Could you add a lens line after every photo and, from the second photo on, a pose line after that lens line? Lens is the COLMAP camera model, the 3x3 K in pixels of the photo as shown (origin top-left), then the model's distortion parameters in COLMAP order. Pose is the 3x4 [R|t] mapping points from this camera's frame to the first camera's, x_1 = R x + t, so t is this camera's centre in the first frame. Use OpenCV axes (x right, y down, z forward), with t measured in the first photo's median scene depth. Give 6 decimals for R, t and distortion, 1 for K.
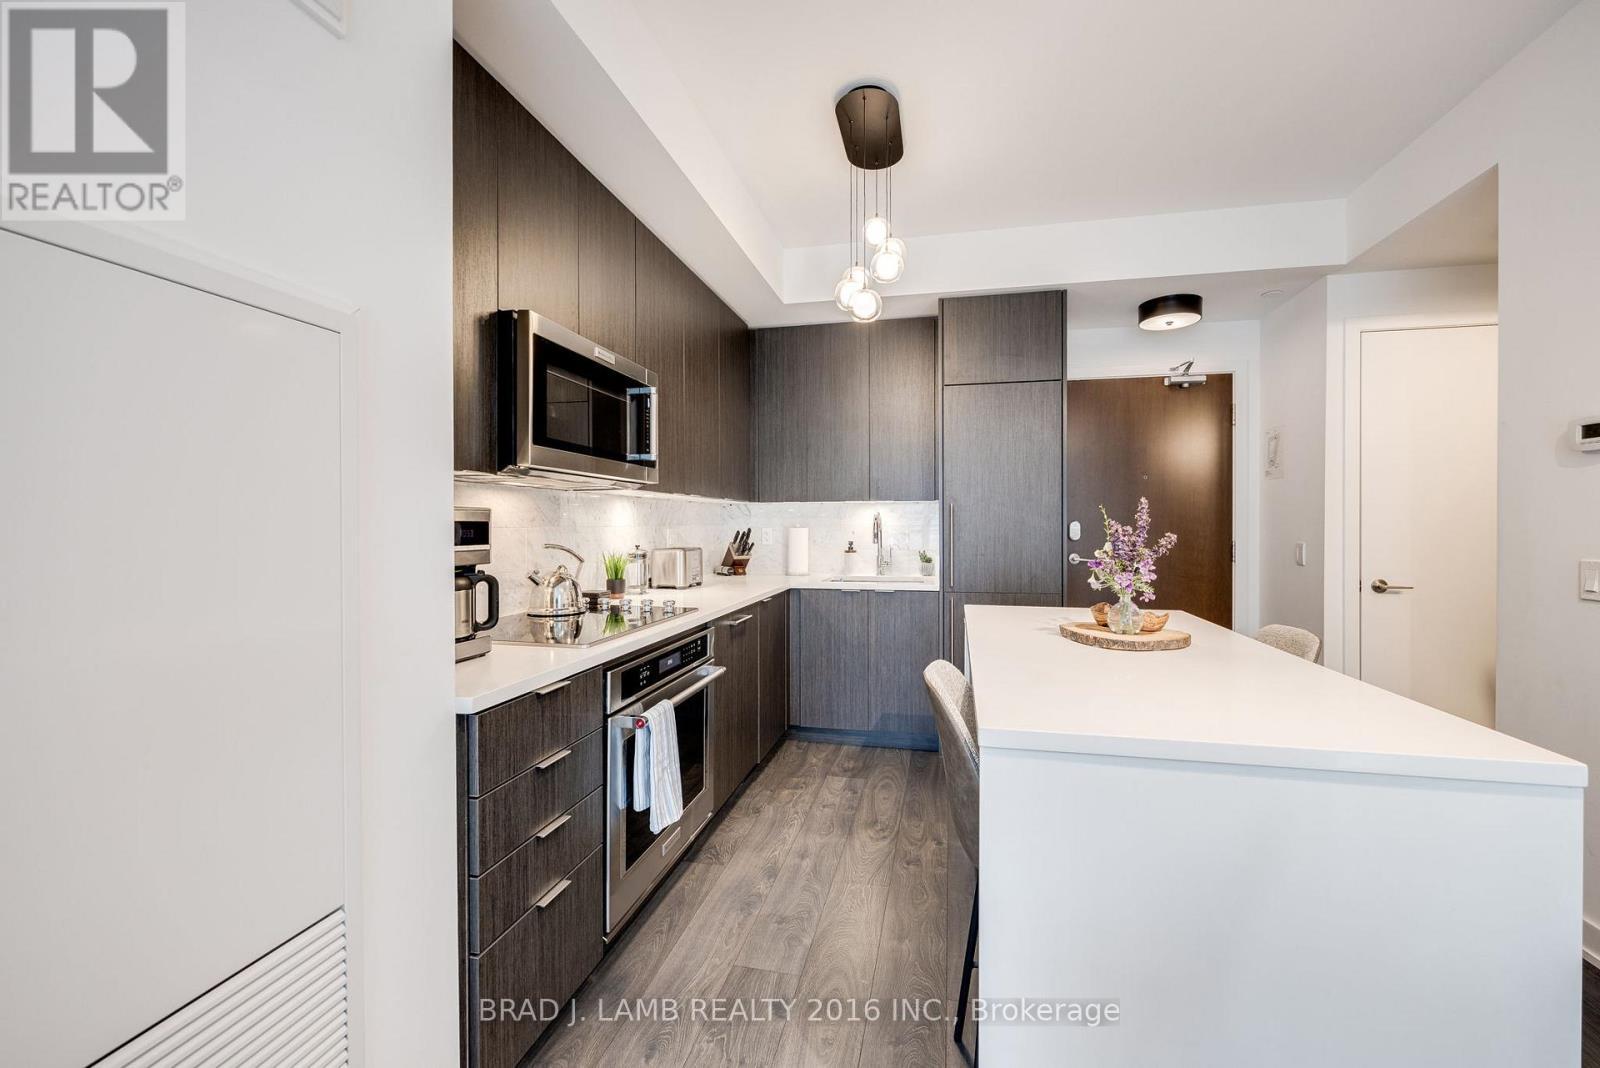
lens RADIAL K [[638.5, 0, 820.3], [0, 638.5, 530.2], [0, 0, 1]] dist [-0.002601, 0.000152]
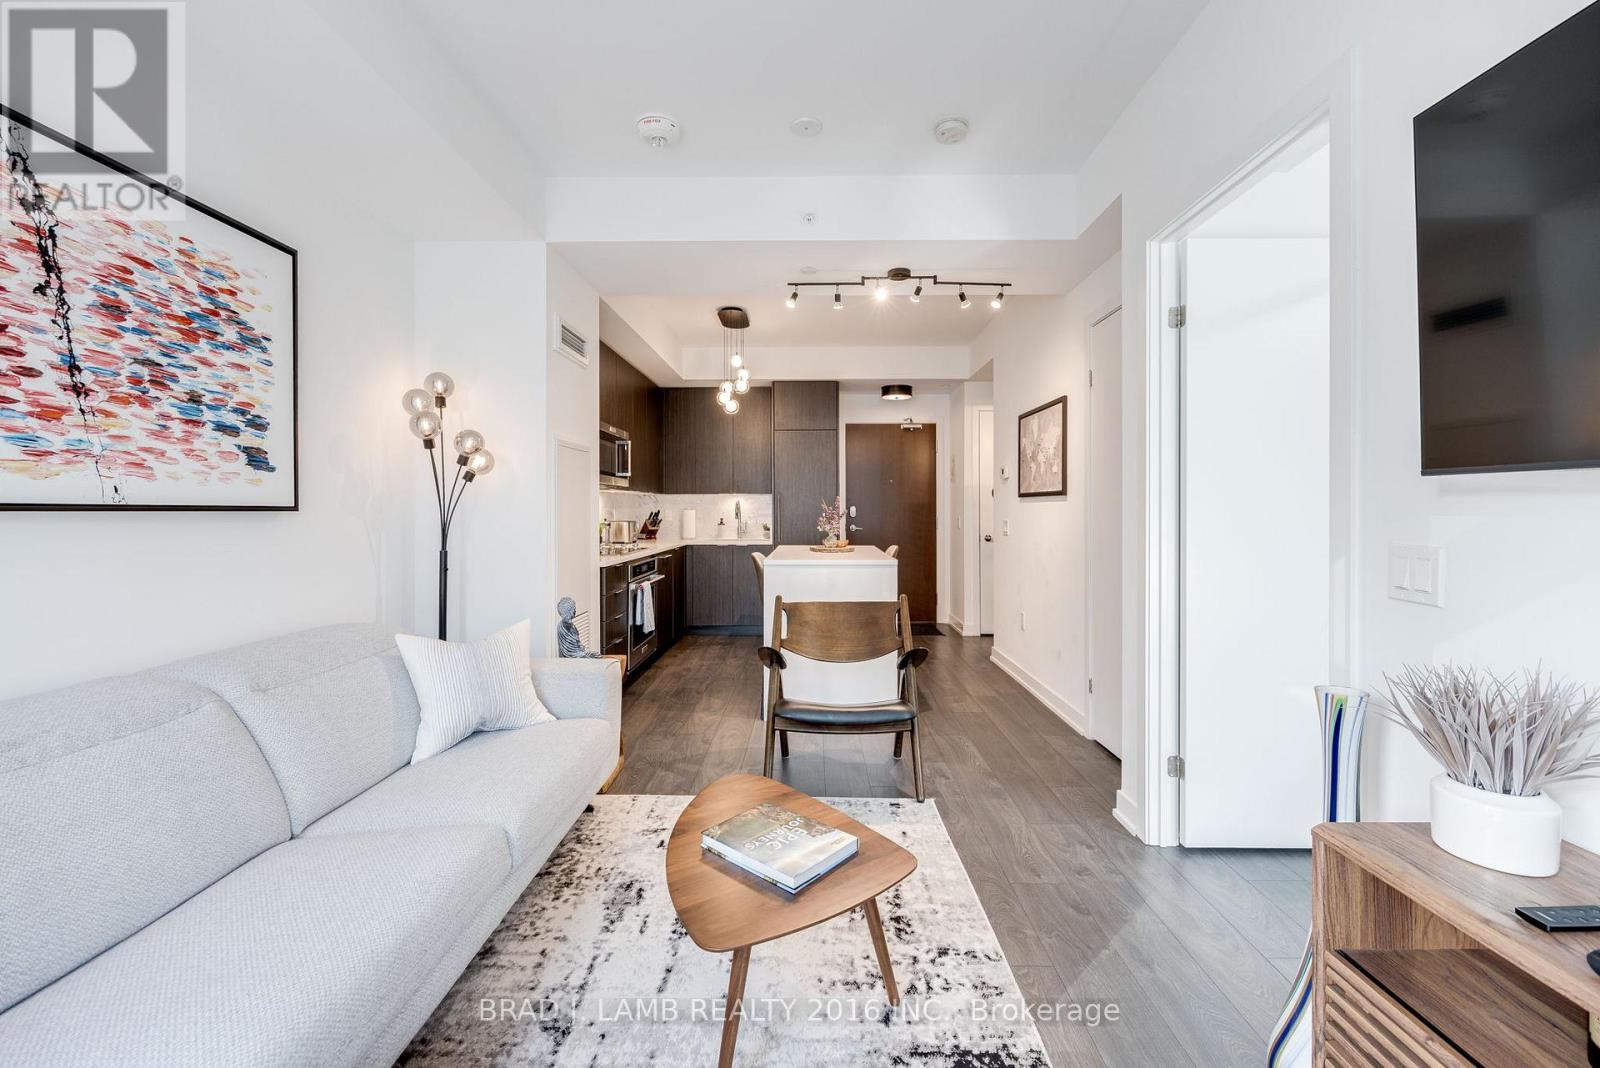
lens RADIAL K [[638.5, 0, 809.1], [0, 638.5, 511.7], [0, 0, 1]] dist [-0.002601, 0.000152]
pose [[0.980306, -0.001272, 0.197478, -0.071941], [0.002741, 0.999971, -0.007166, 0.017056], [-0.197463, 0.007566, 0.980281, -0.846232]]
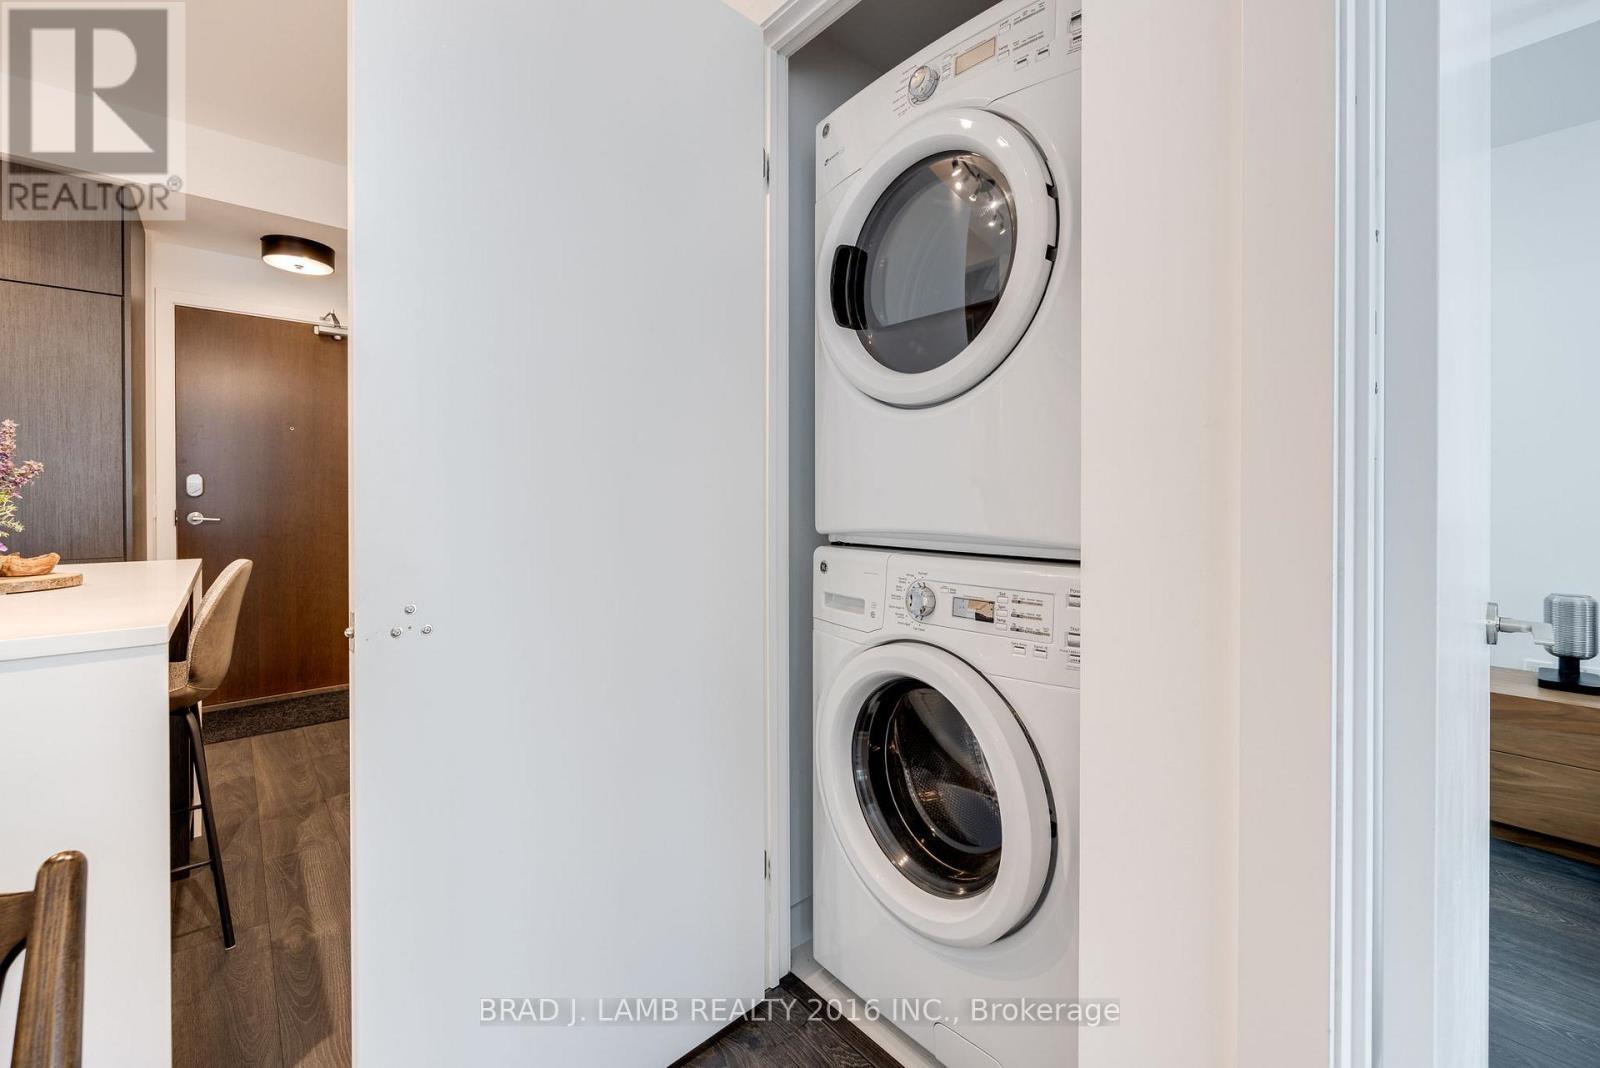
lens RADIAL K [[654.6, 0, 771.6], [0, 654.6, 497.3], [0, 0, 1]] dist [0.004894, -0.000082]
pose [[0.625620, -0.001726, 0.780126, 0.250922], [0.008460, 0.999954, -0.004572, 0.035181], [-0.780082, 0.009460, 0.625606, -0.183740]]
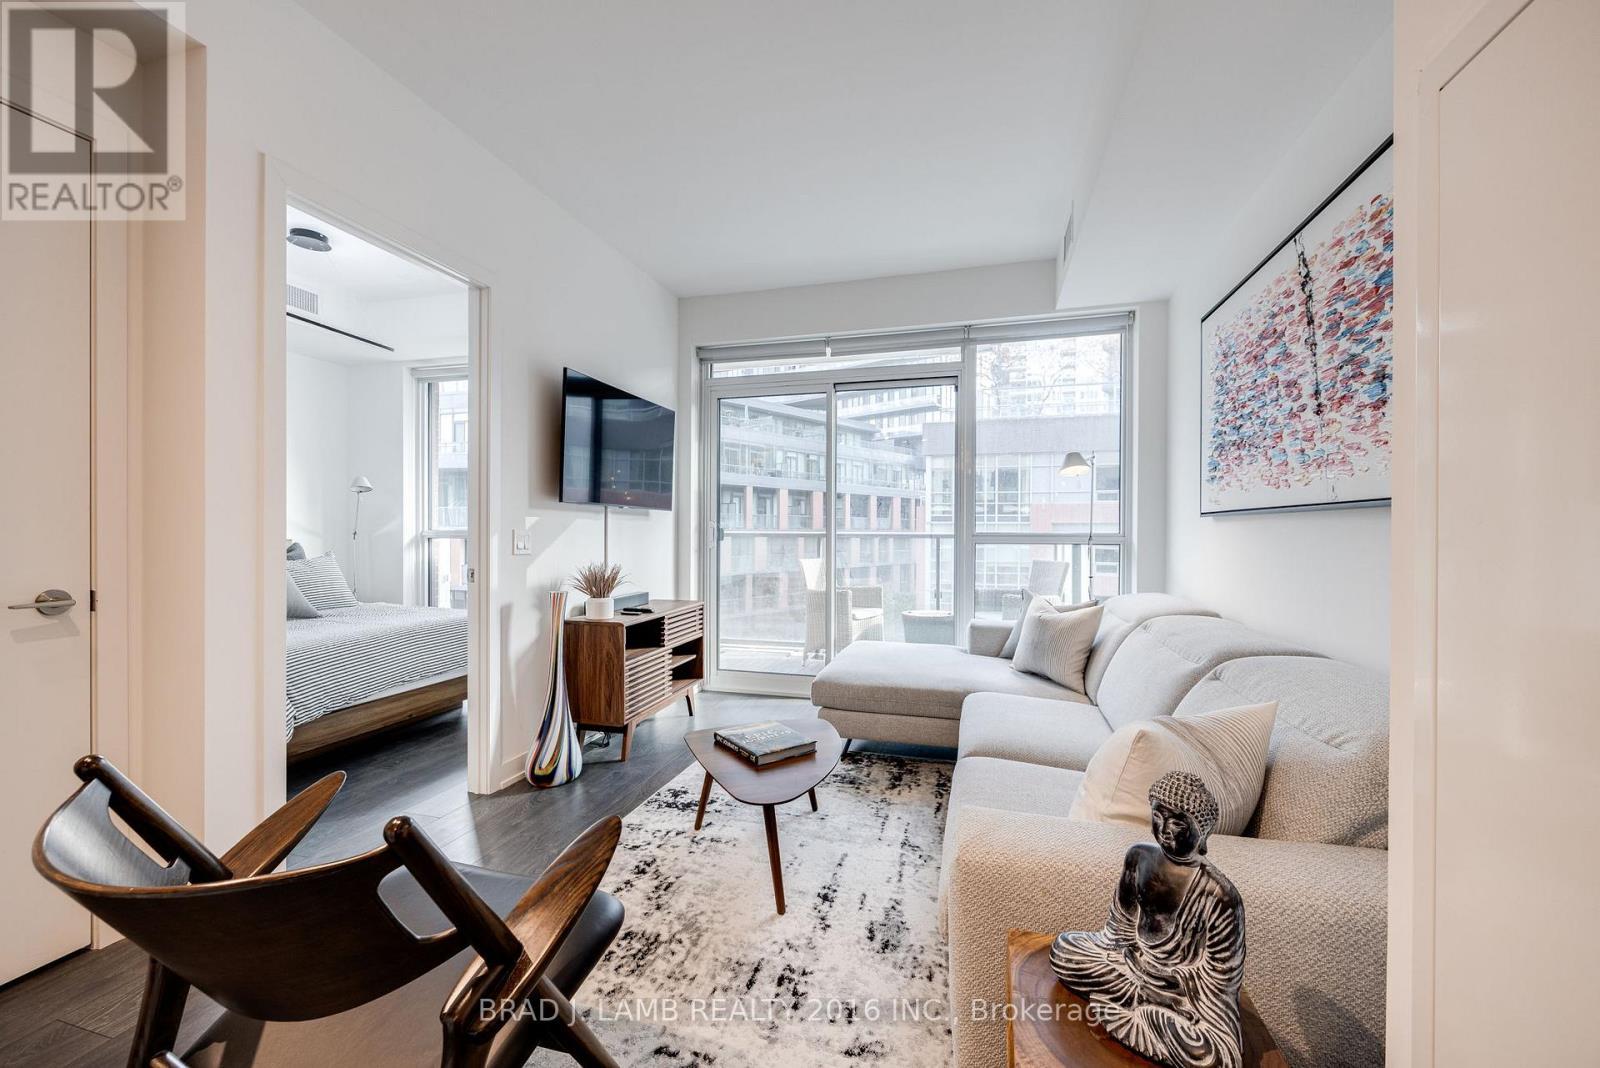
lens RADIAL K [[638.5, 0, 806.1], [0, 638.5, 534.0], [0, 0, 1]] dist [-0.002601, 0.000152]
pose [[-0.997836, -0.004484, 0.065606, -0.089557], [-0.003647, 0.999911, 0.012869, 0.028428], [-0.065658, 0.012602, -0.997763, 0.367339]]
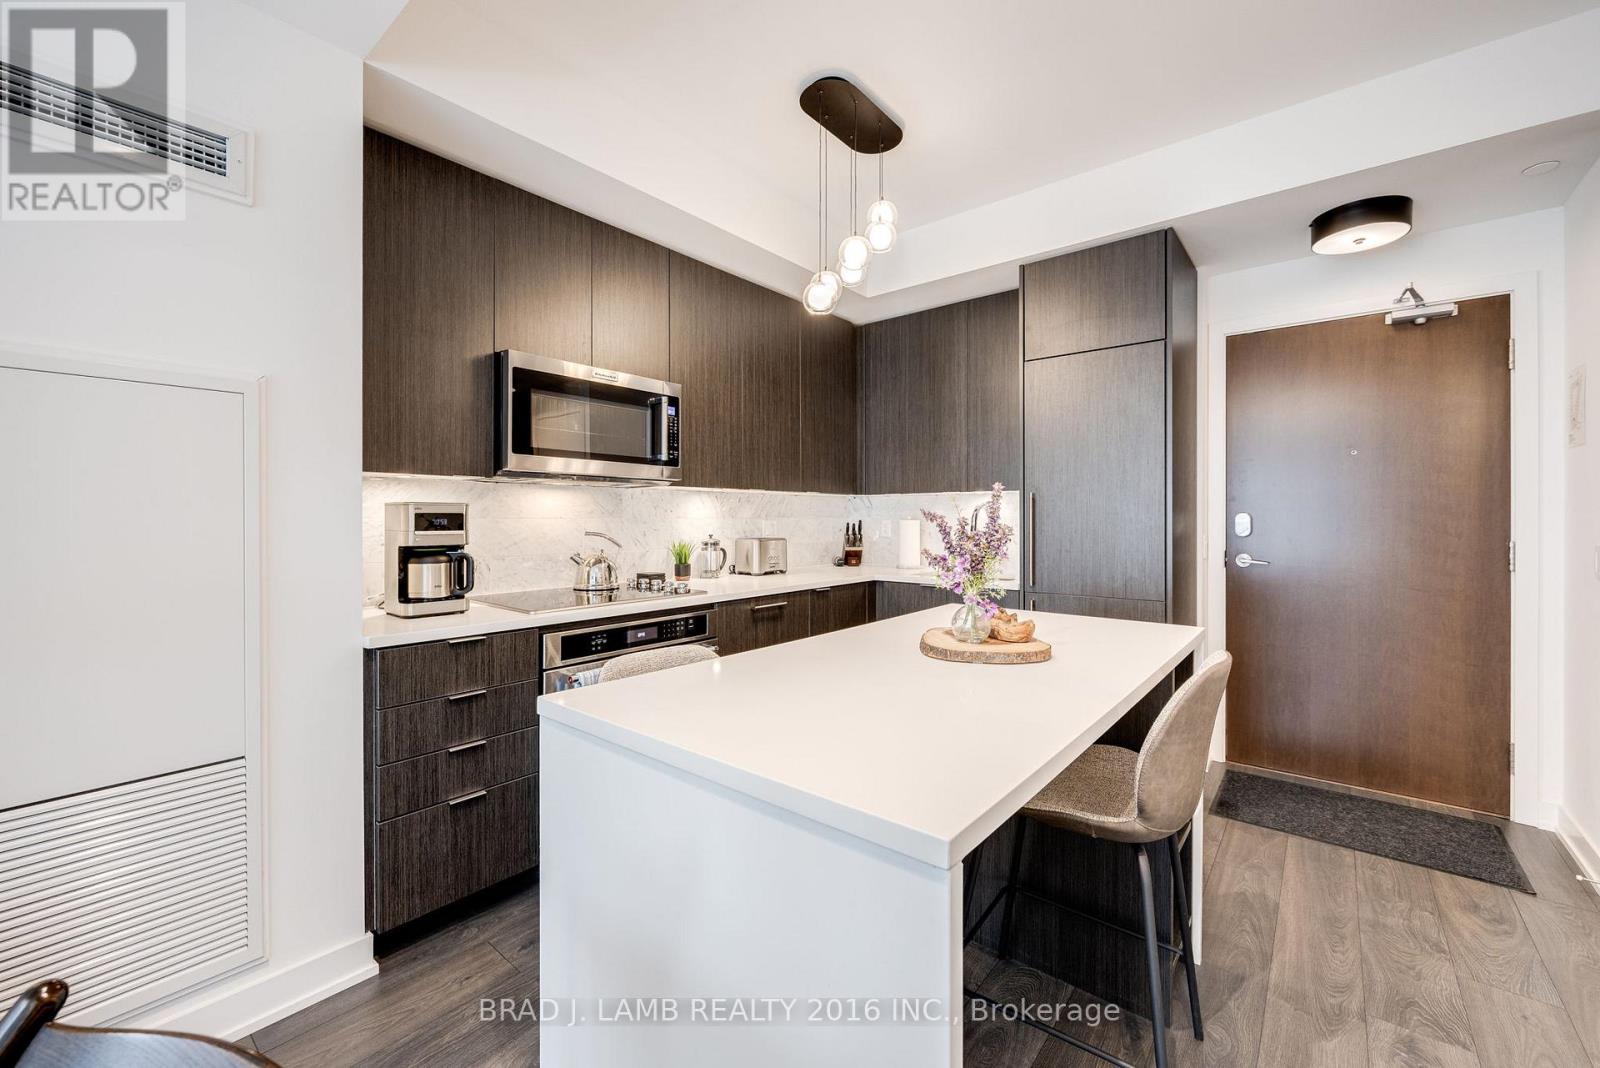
lens RADIAL K [[638.5, 0, 813.6], [0, 638.5, 521.0], [0, 0, 1]] dist [-0.002601, 0.000152]
pose [[0.888041, 0.003083, -0.459753, 0.369884], [-0.005117, 0.999982, -0.003177, 0.001889], [0.459735, 0.005174, 0.888041, 0.074865]]
